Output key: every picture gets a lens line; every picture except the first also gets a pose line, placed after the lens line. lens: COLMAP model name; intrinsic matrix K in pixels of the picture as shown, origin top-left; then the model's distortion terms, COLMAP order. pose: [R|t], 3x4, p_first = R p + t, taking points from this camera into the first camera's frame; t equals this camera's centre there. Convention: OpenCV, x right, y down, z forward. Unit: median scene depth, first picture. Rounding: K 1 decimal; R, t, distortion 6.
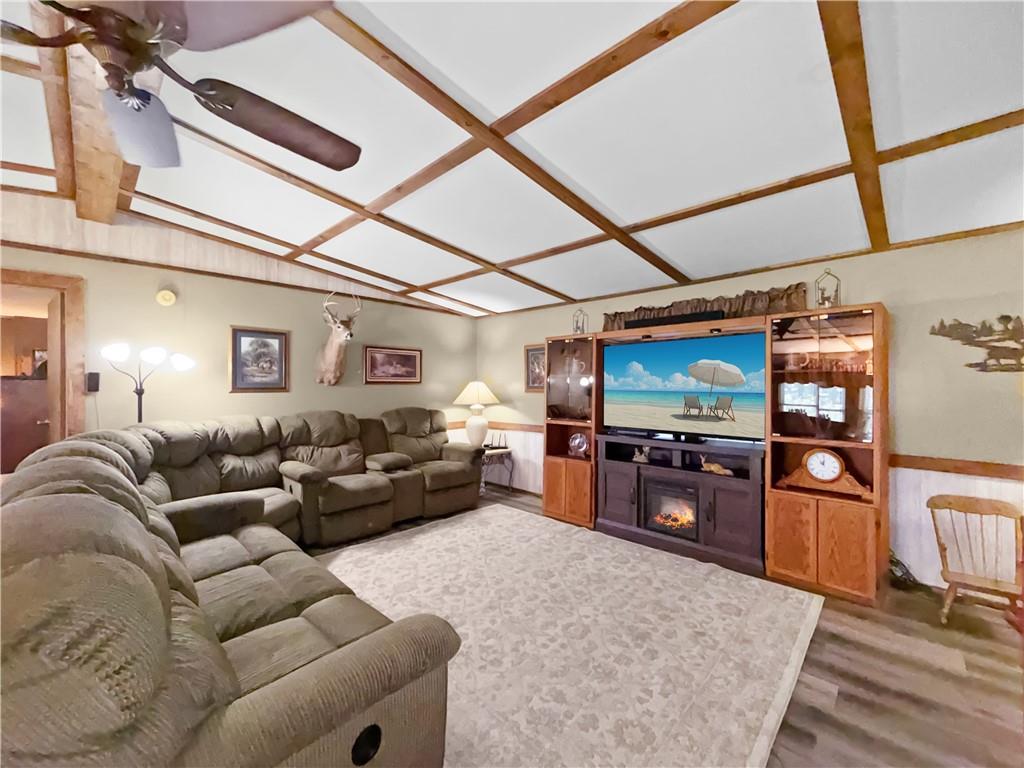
lens RADIAL K [[400.0, 0, 536.8], [0, 400.0, 379.1], [0, 0, 1]] dist [-0.001673, -0.000037]
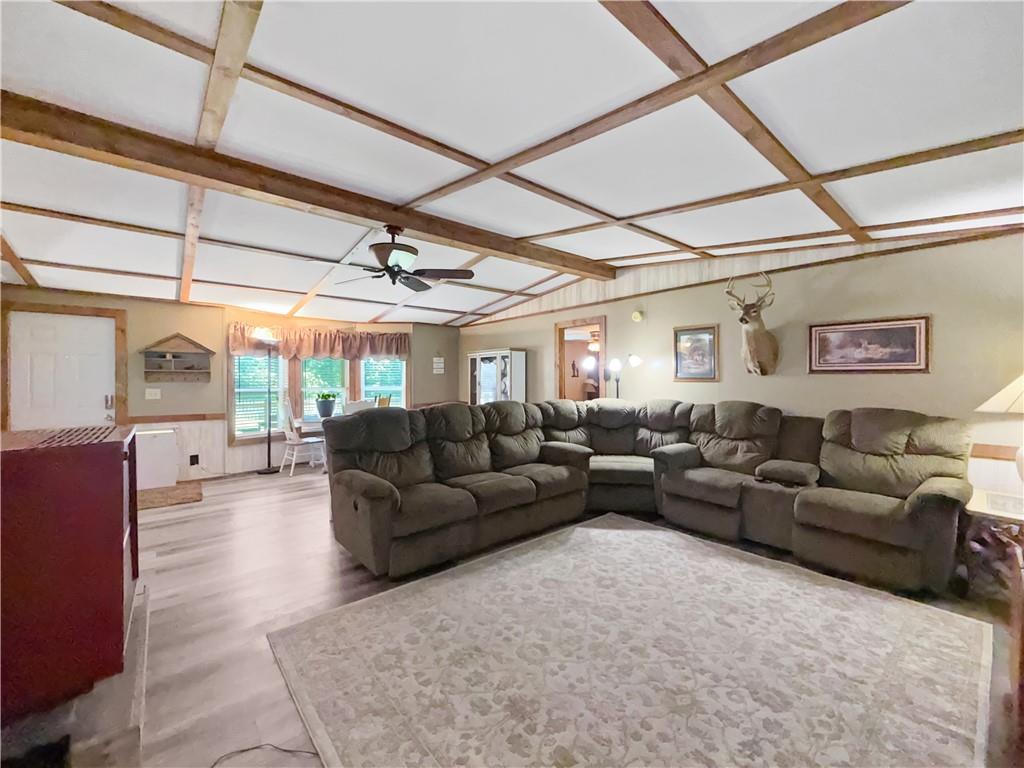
lens RADIAL K [[418.6, 0, 495.1], [0, 418.6, 377.2], [0, 0, 1]] dist [-0.000149, -0.000010]
pose [[-0.143180, -0.000803, -0.989696, 0.661686], [0.016330, 0.999862, -0.003174, 0.015995], [0.989562, -0.016616, -0.143147, 0.686512]]
